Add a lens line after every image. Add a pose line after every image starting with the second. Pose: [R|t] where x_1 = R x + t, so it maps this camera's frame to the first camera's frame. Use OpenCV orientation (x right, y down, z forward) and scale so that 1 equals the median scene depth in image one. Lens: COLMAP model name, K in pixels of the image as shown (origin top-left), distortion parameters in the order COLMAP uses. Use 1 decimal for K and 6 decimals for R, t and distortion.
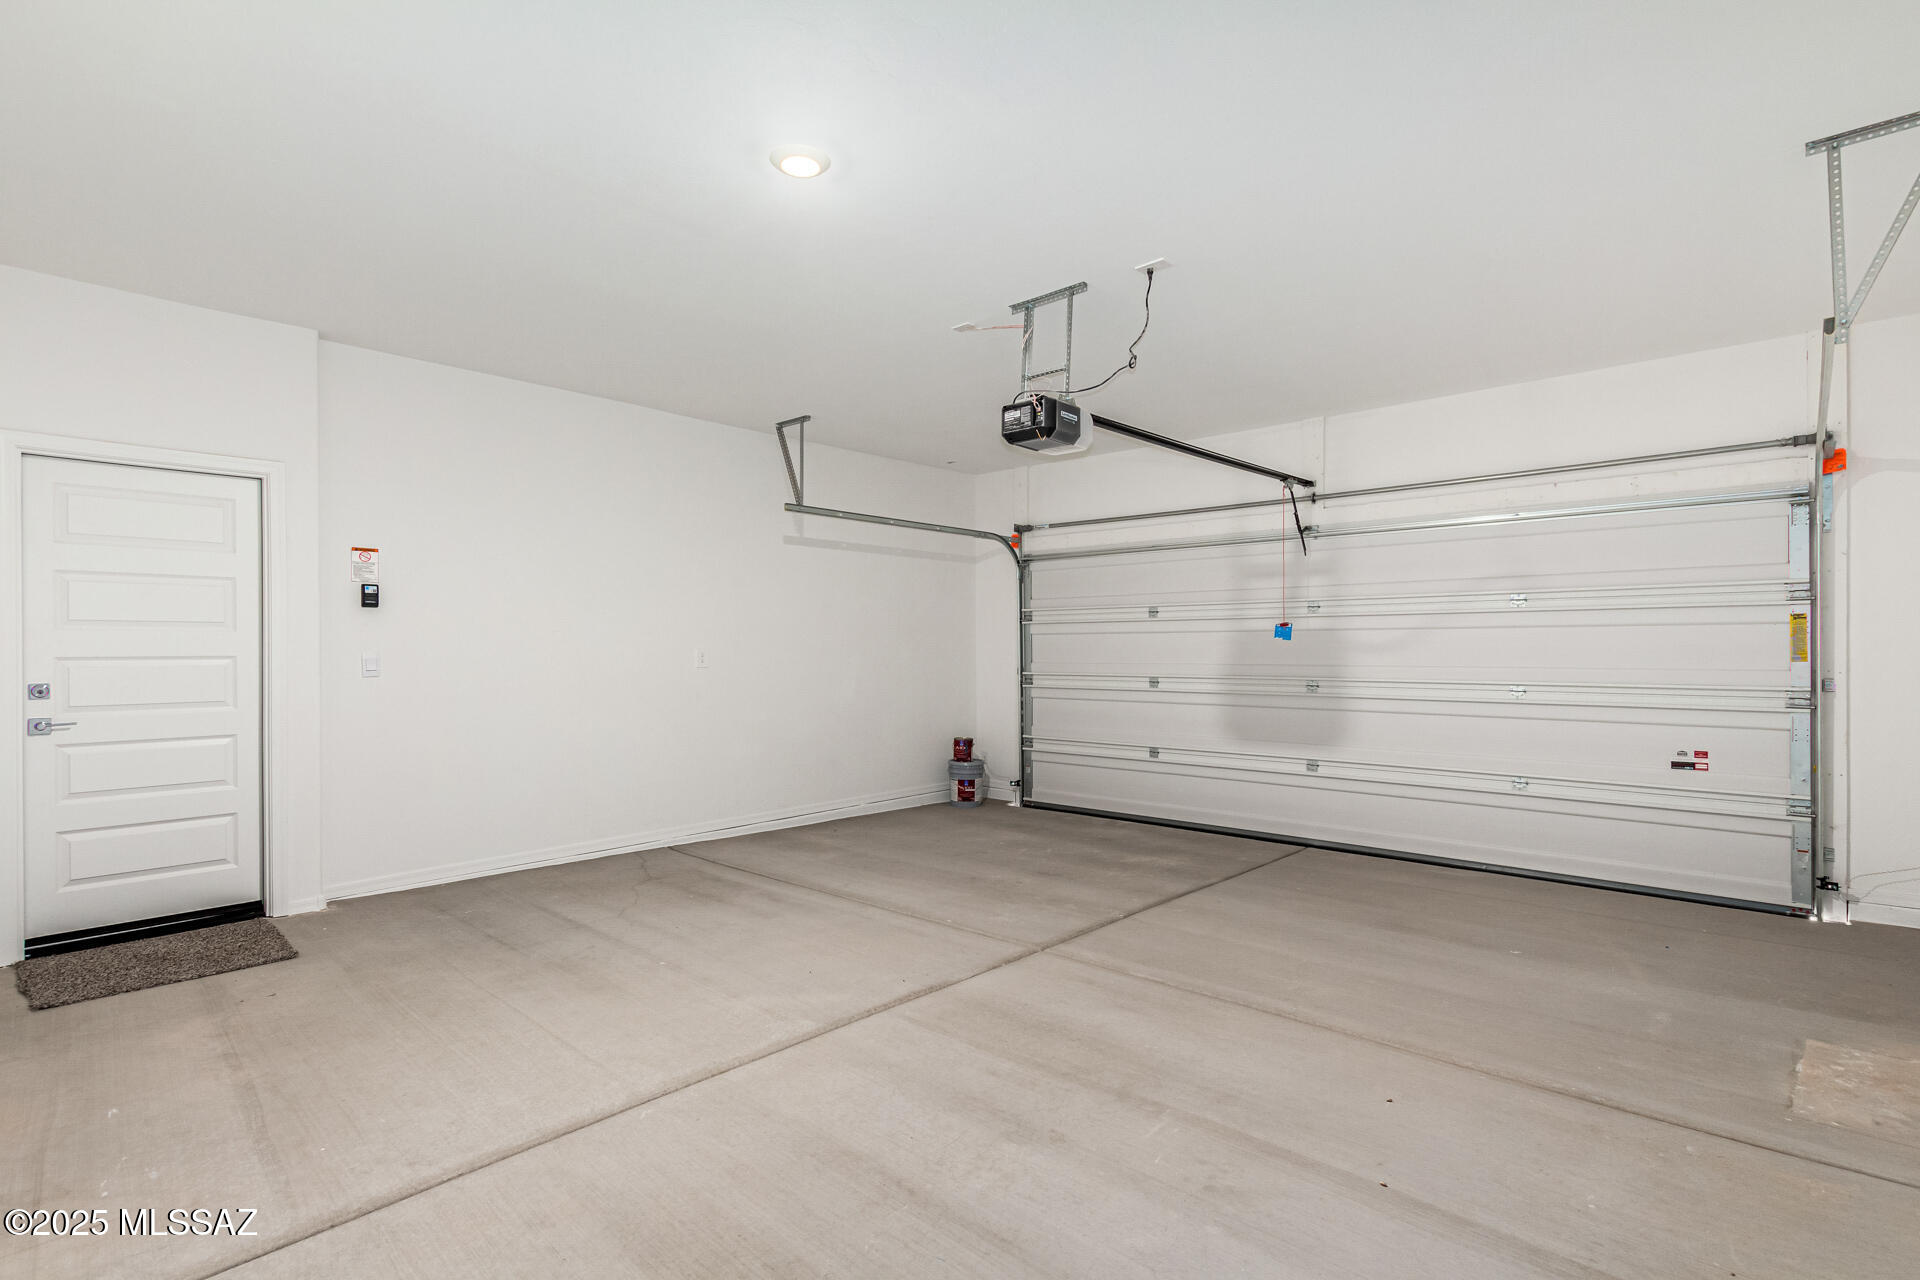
lens RADIAL K [[940.8, 0, 953.0], [0, 940.8, 653.7], [0, 0, 1]] dist [0.021062, 0.000075]
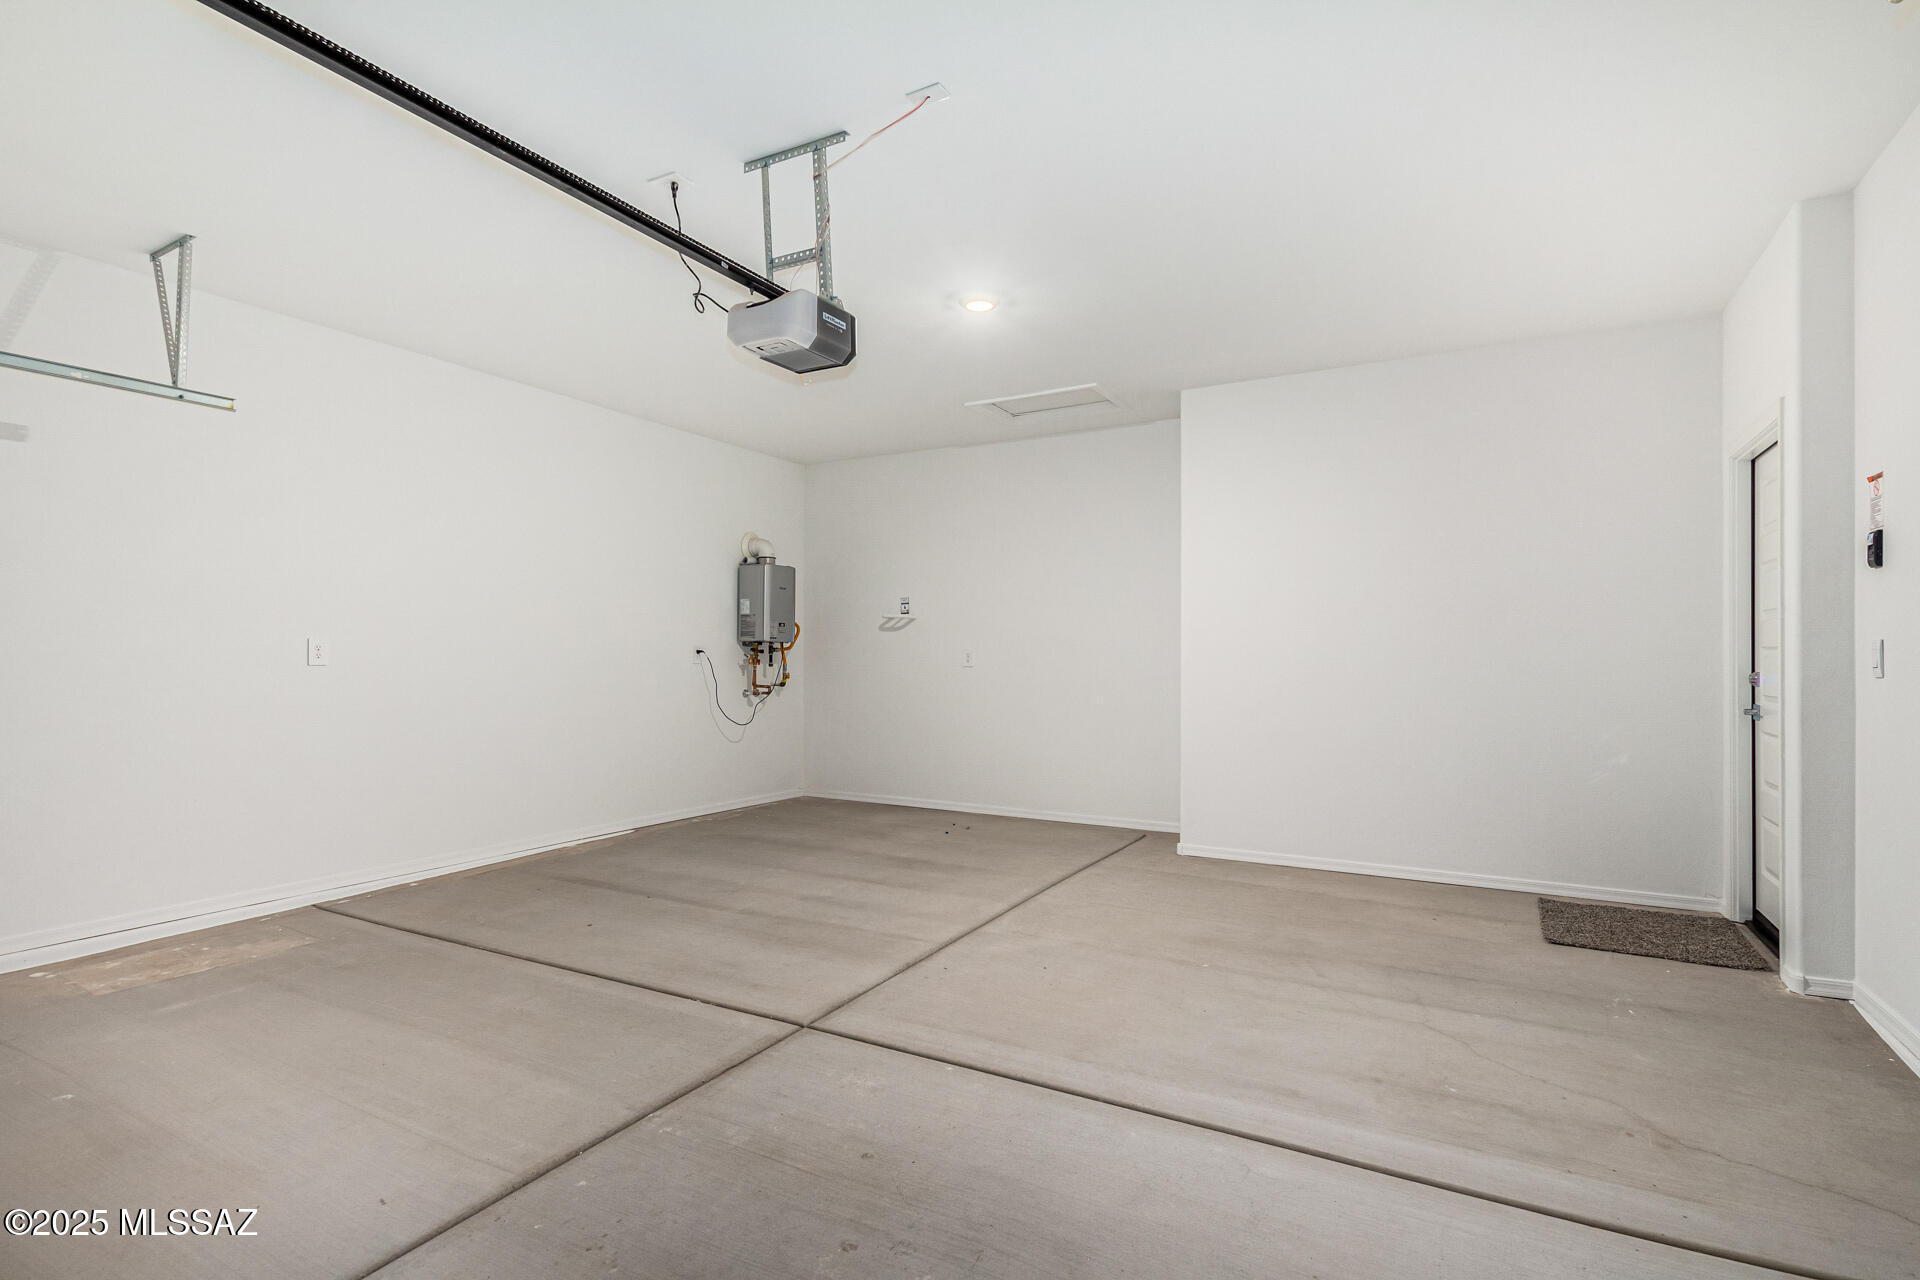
lens RADIAL K [[940.8, 0, 953.0], [0, 940.8, 653.7], [0, 0, 1]] dist [0.021062, 0.000075]
pose [[-0.975216, 0.000244, -0.221254, 0.162279], [-0.000012, 0.999999, 0.001155, 0.011707], [0.221254, 0.001129, -0.975216, 1.998916]]
